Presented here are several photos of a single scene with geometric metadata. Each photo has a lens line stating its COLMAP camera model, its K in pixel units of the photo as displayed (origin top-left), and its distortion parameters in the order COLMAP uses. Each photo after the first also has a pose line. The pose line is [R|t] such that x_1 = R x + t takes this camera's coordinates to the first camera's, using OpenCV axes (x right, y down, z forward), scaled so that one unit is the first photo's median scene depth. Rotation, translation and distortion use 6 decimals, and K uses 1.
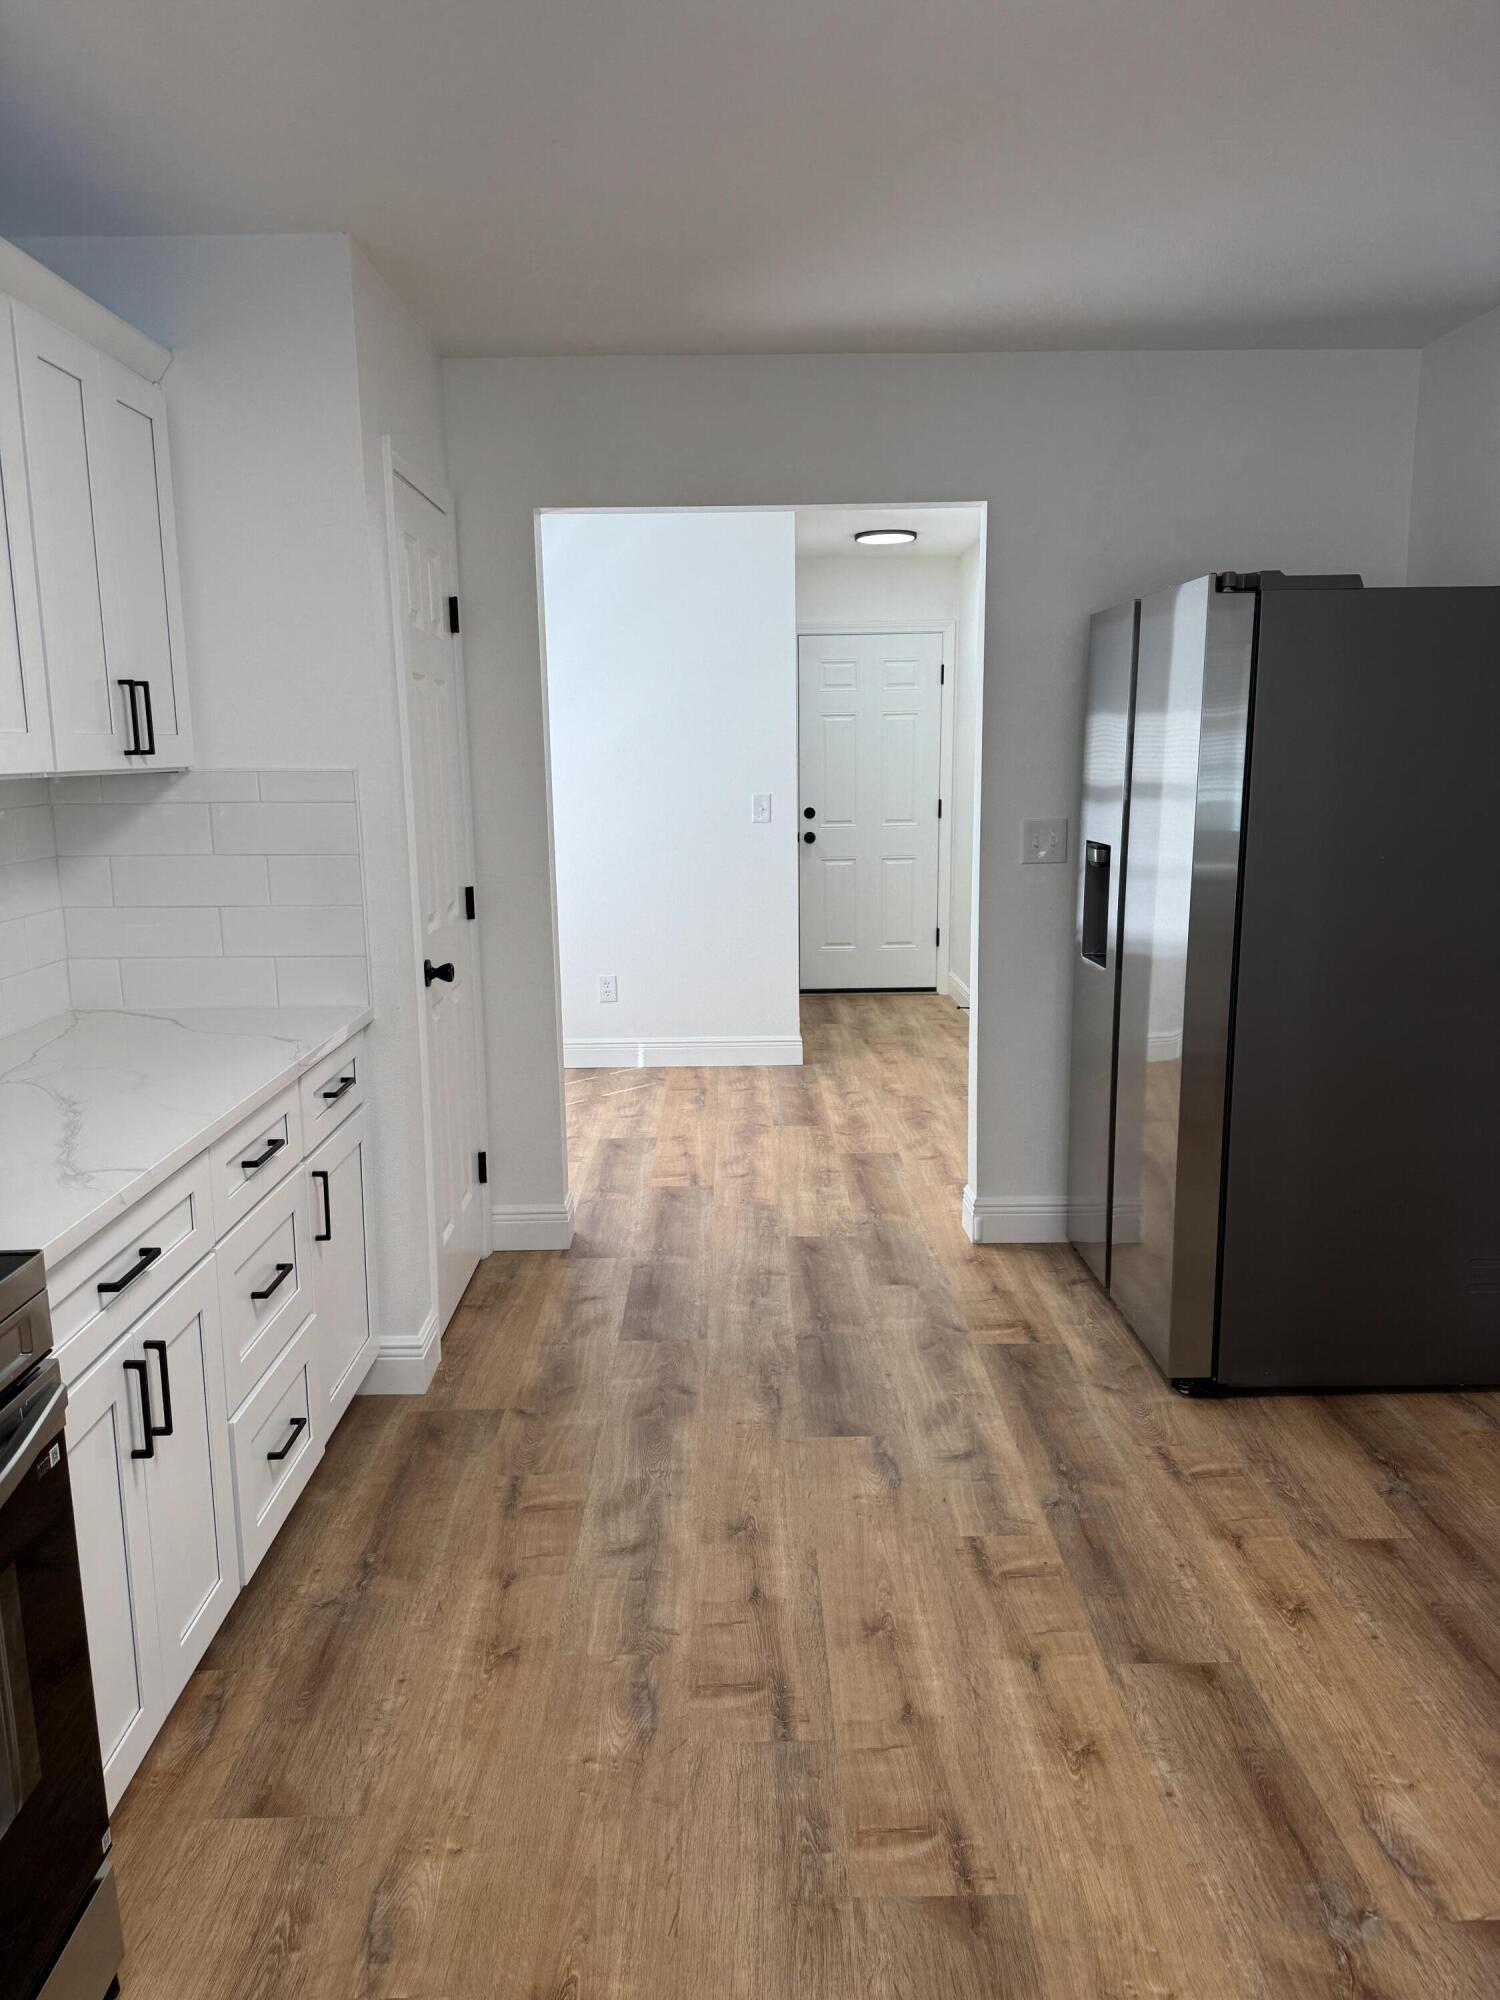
lens RADIAL K [[1392.9, 0, 750.0], [0, 1392.9, 1000.0], [0, 0, 1]] dist [0.073221, -0.077407]
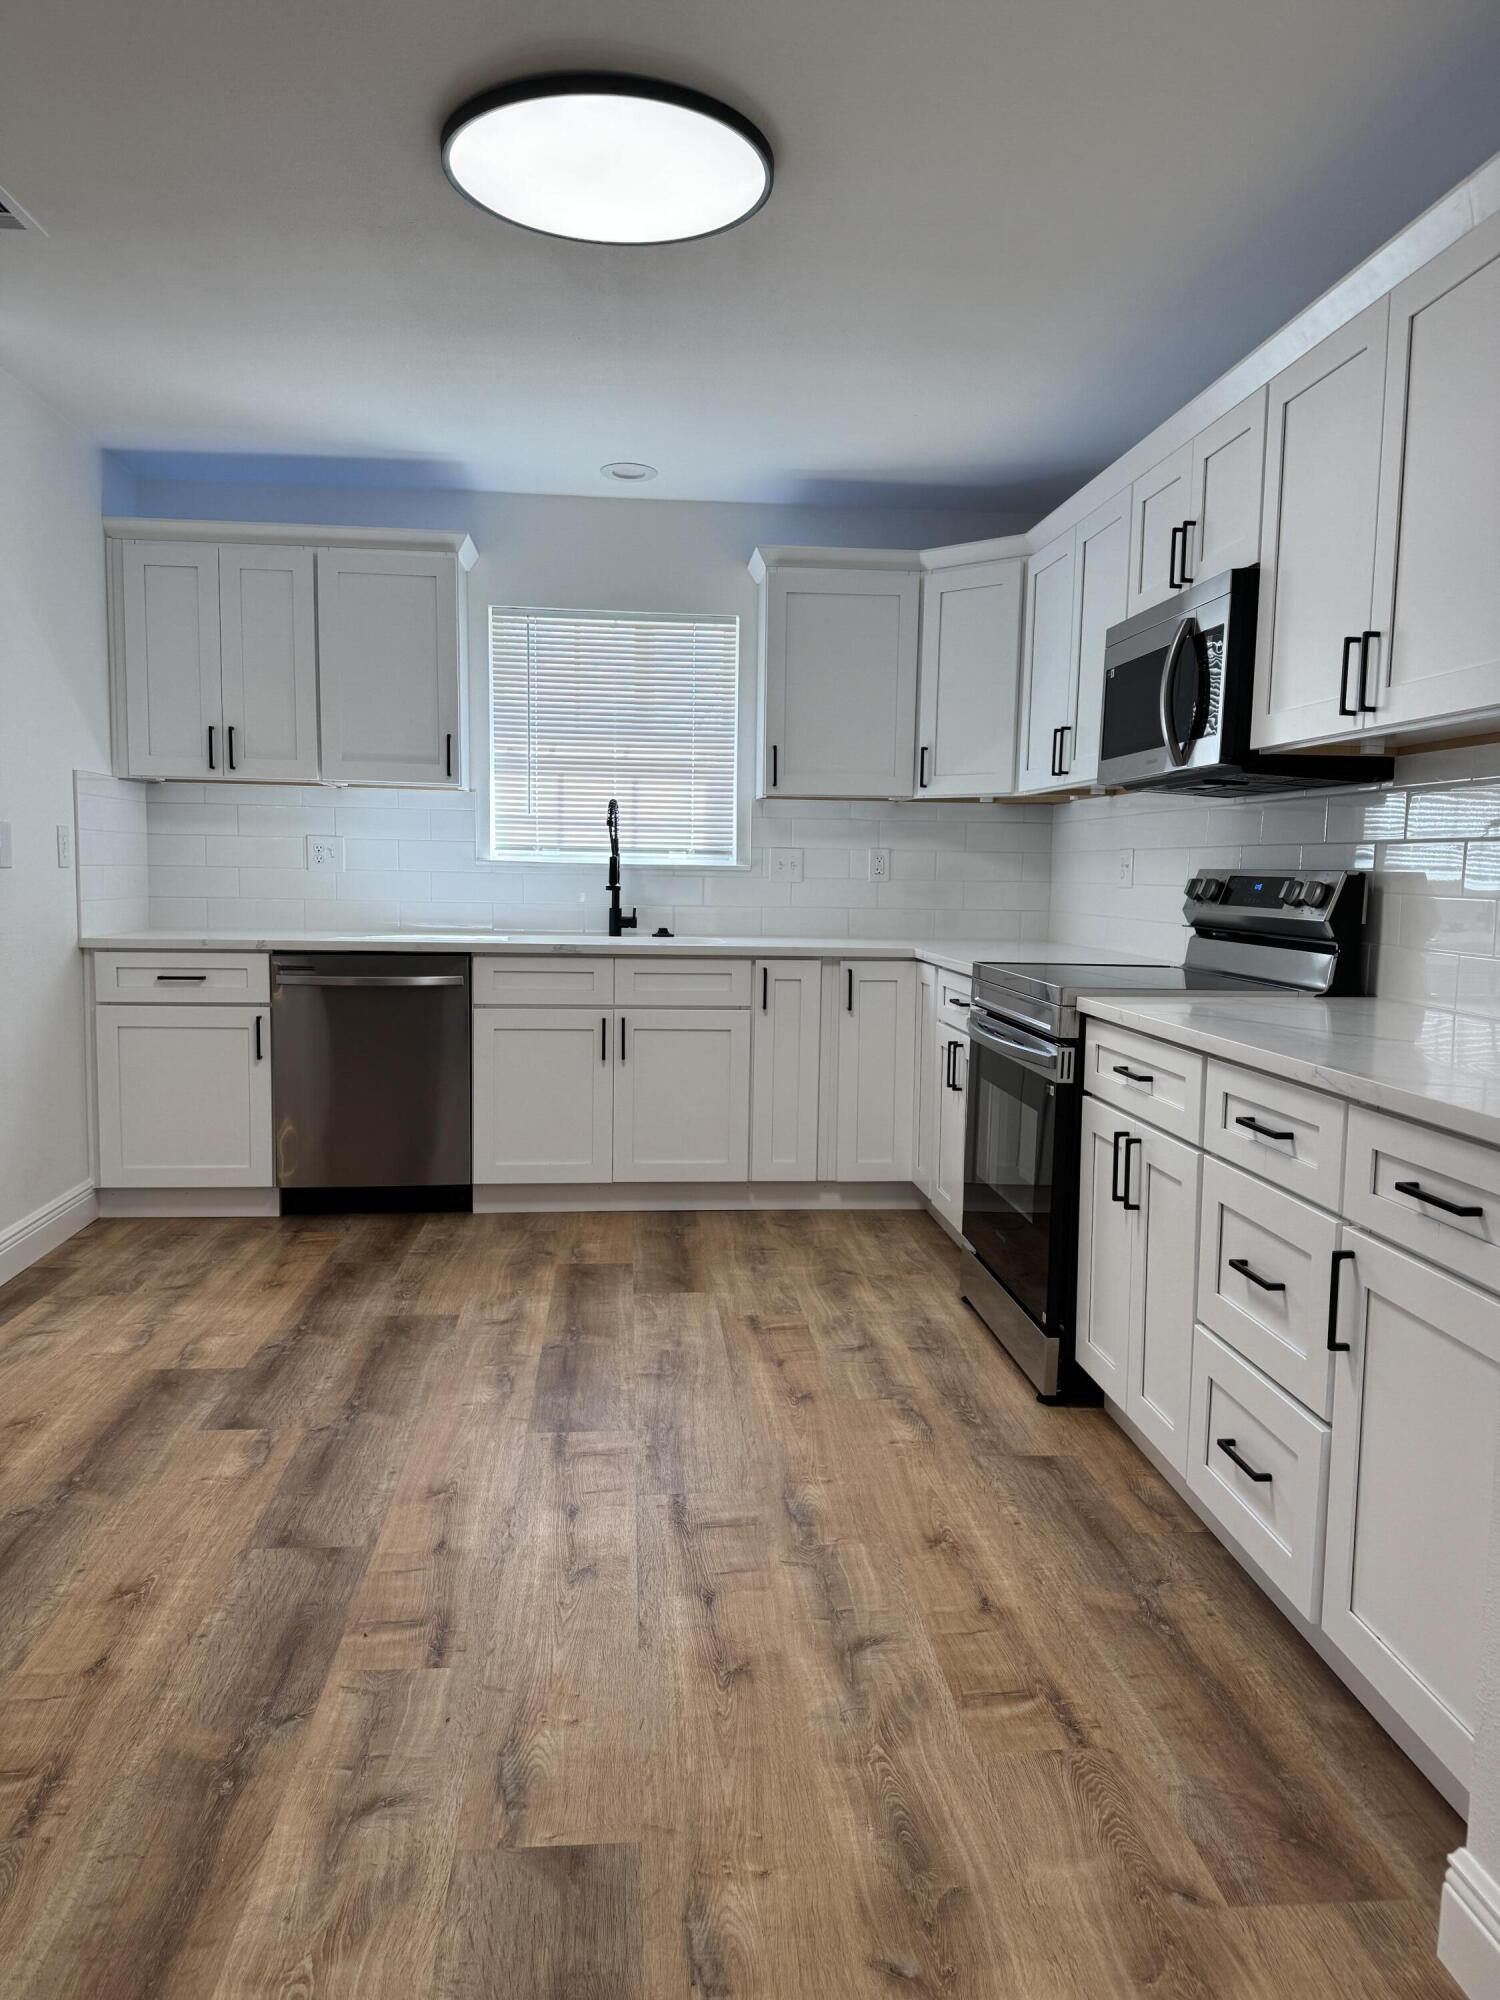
lens RADIAL K [[1392.9, 0, 750.0], [0, 1392.9, 1000.0], [0, 0, 1]] dist [0.073221, -0.077407]
pose [[-0.996965, -0.000370, -0.077849, 0.047581], [-0.022008, 0.960540, 0.277271, -0.201136], [0.074674, 0.278143, -0.957633, 1.725539]]
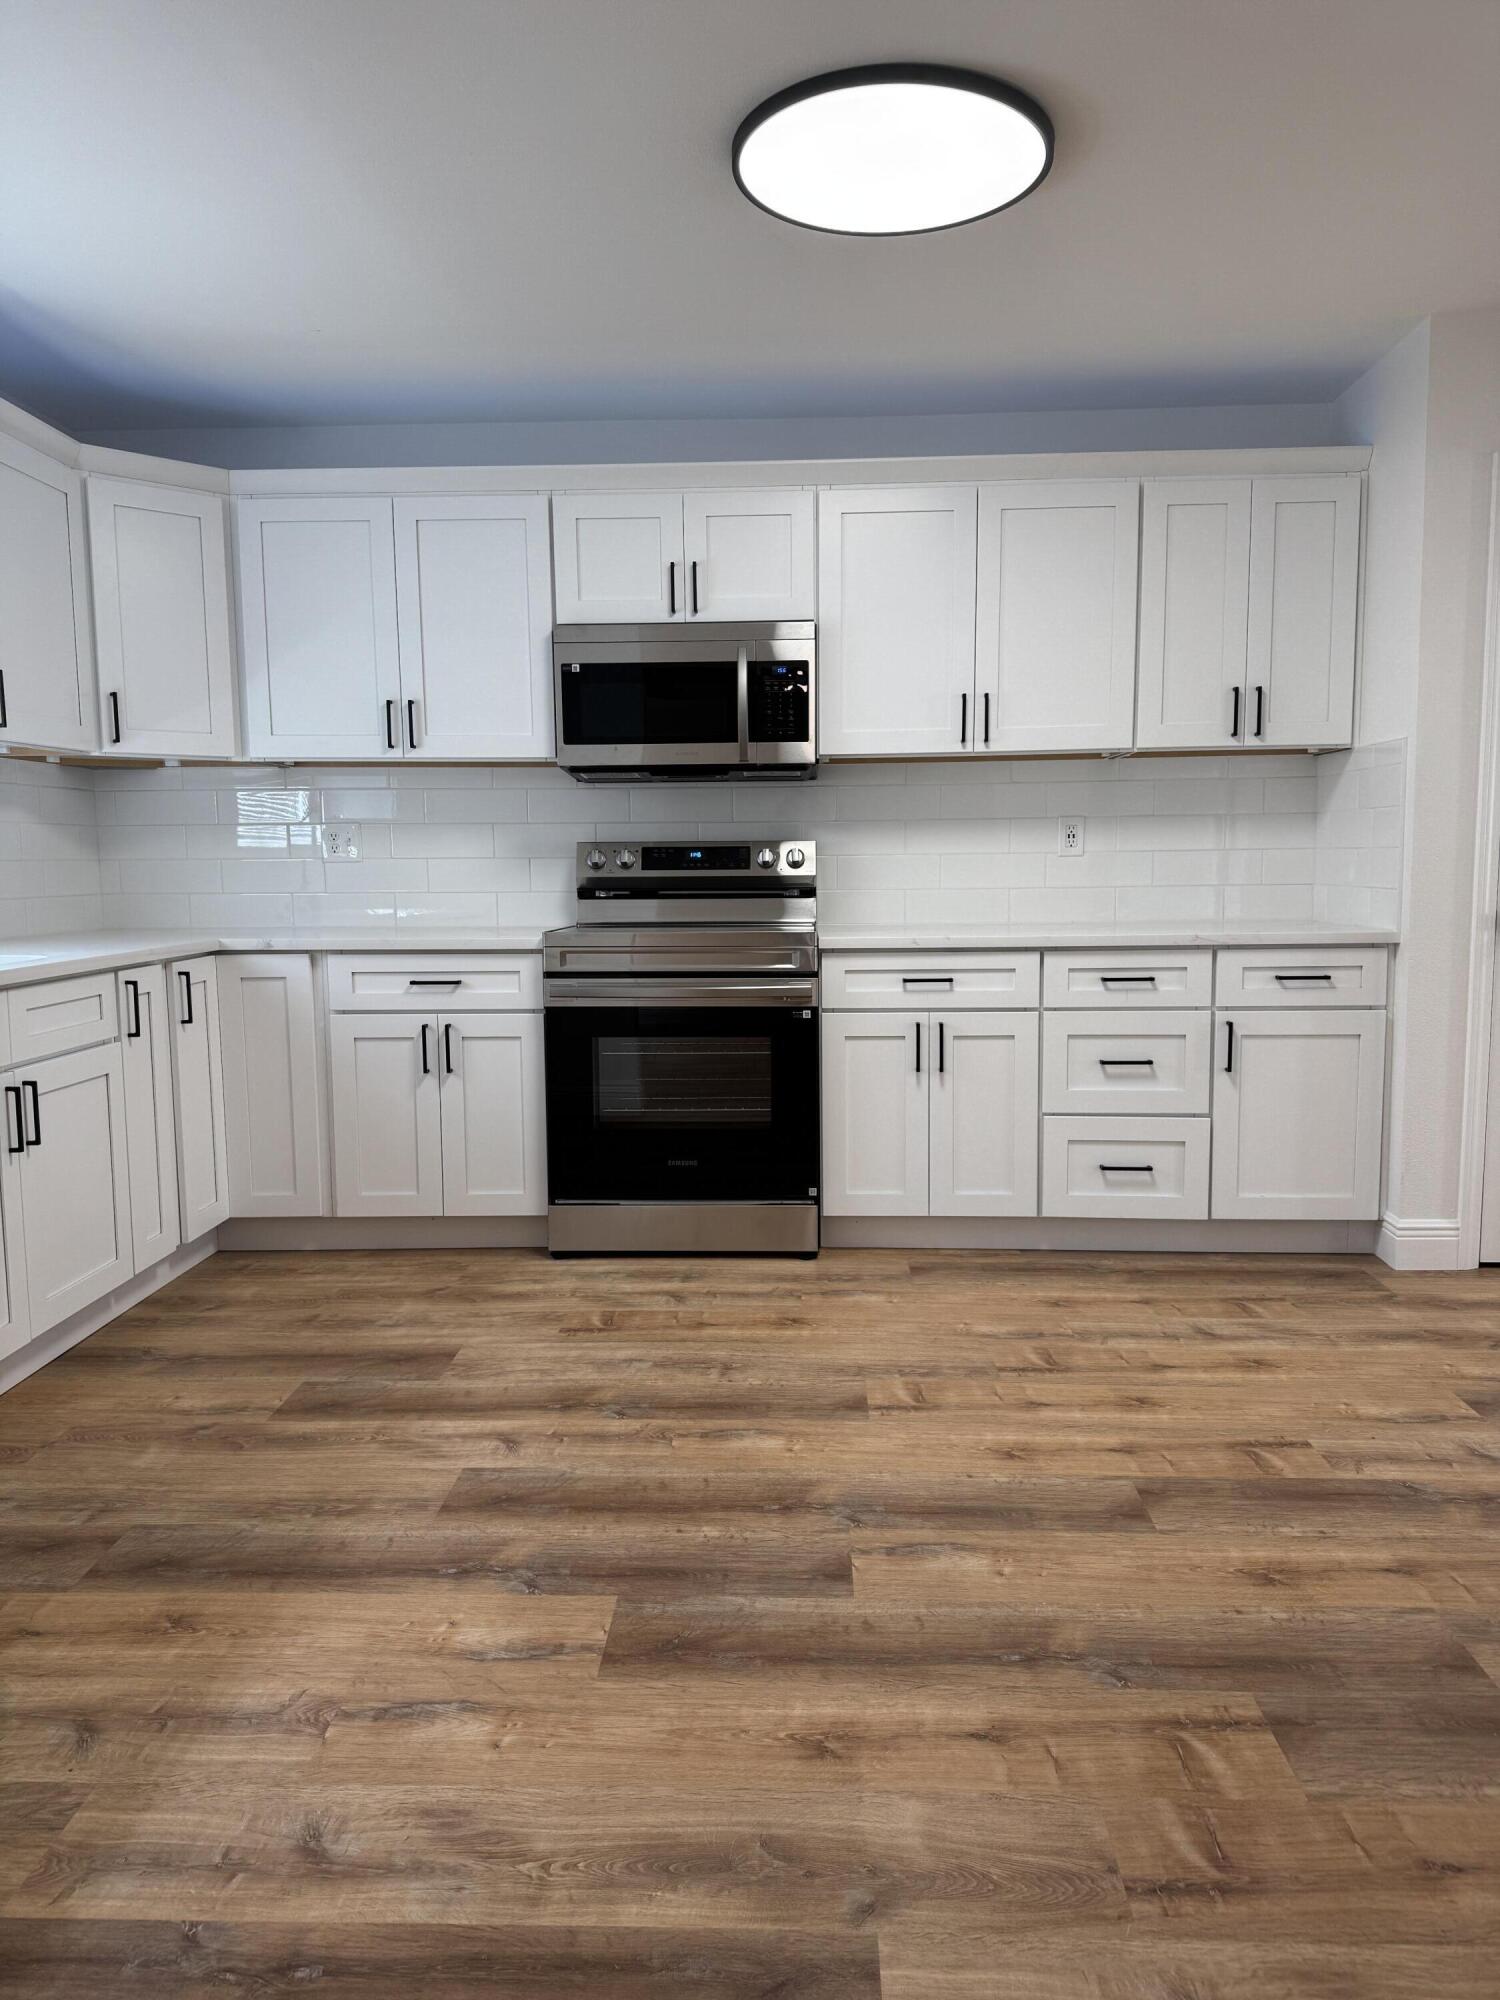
lens RADIAL K [[1388.3, 0, 750.0], [0, 1388.3, 1000.0], [0, 0, 1]] dist [0.159434, -0.281905]
pose [[-0.055893, 0.107071, -0.992679, 1.198652], [-0.168993, 0.978874, 0.115097, 0.022440], [0.984031, 0.174189, -0.036618, 0.612045]]
